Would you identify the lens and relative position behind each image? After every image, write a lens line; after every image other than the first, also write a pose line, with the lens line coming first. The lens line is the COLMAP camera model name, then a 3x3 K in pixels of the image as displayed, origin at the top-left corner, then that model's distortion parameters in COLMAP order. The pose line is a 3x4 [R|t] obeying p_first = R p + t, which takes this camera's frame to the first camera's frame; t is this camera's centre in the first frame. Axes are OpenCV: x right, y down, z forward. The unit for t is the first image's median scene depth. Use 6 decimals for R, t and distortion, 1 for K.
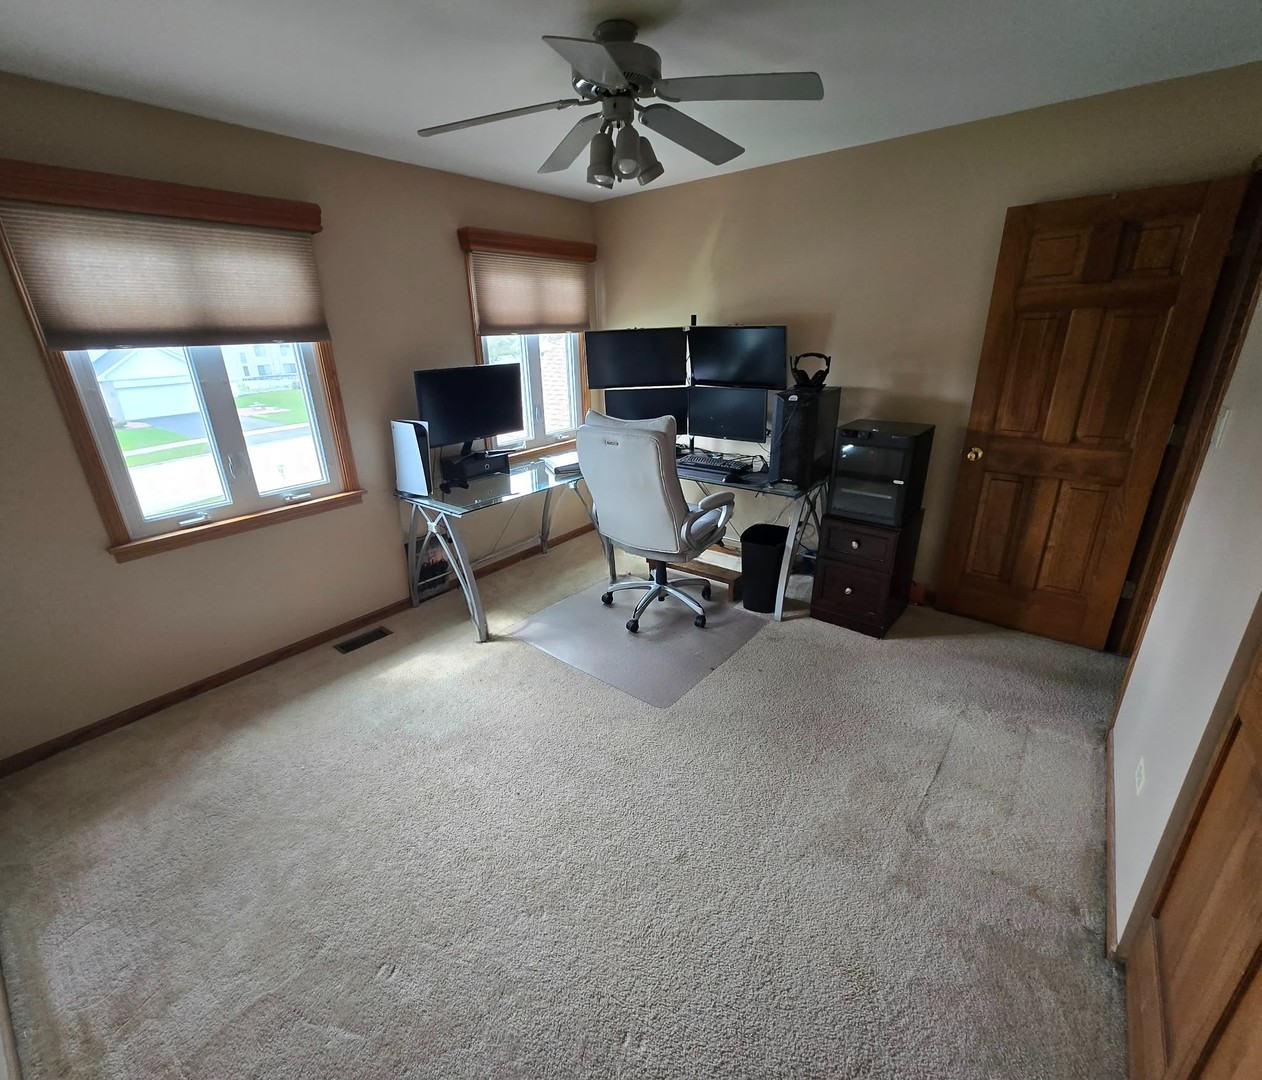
lens RADIAL K [[558.9, 0, 614.8], [0, 558.9, 540.7], [0, 0, 1]] dist [-0.001745, 0.000151]
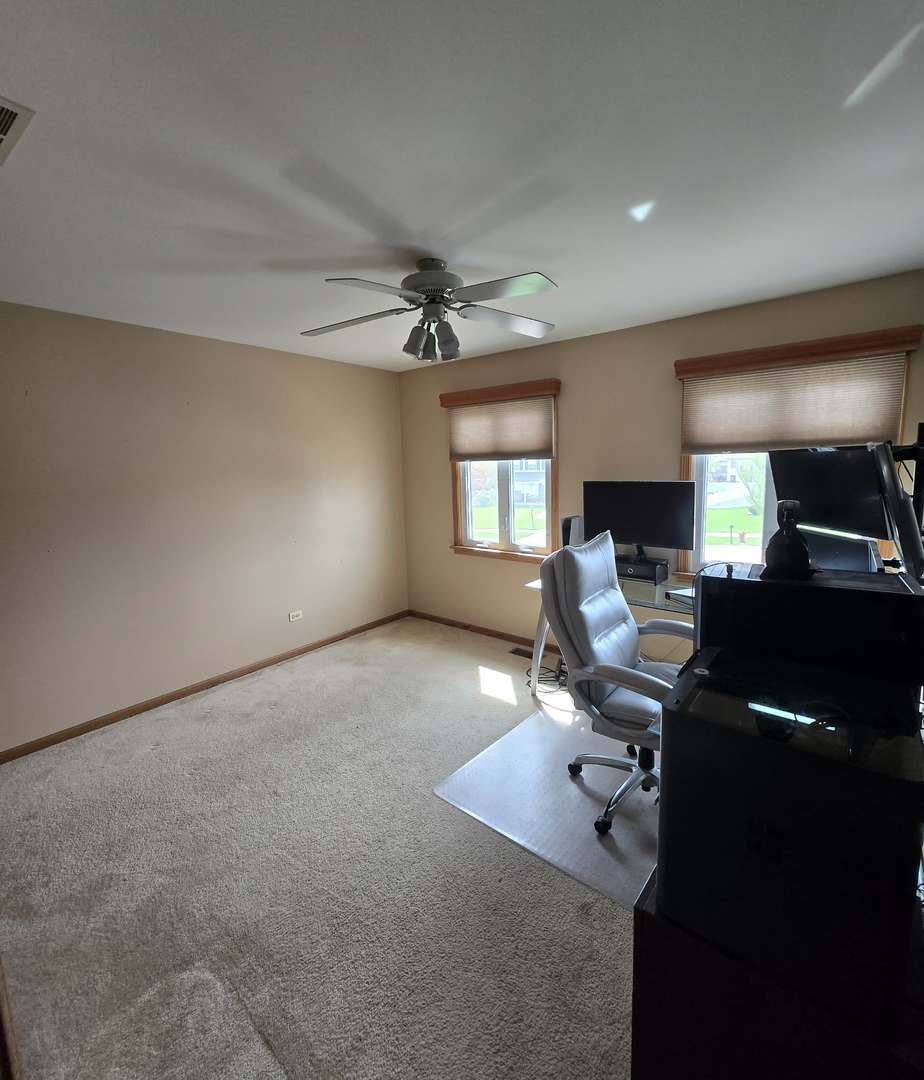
lens RADIAL K [[478.3, 0, 462.0], [0, 478.3, 540.0], [0, 0, 1]] dist [-0.001745, 0.000151]
pose [[0.006041, 0.193141, -0.981152, 0.875899], [-0.323445, 0.928805, 0.180845, -0.328643], [0.946228, 0.316257, 0.068081, 0.797582]]
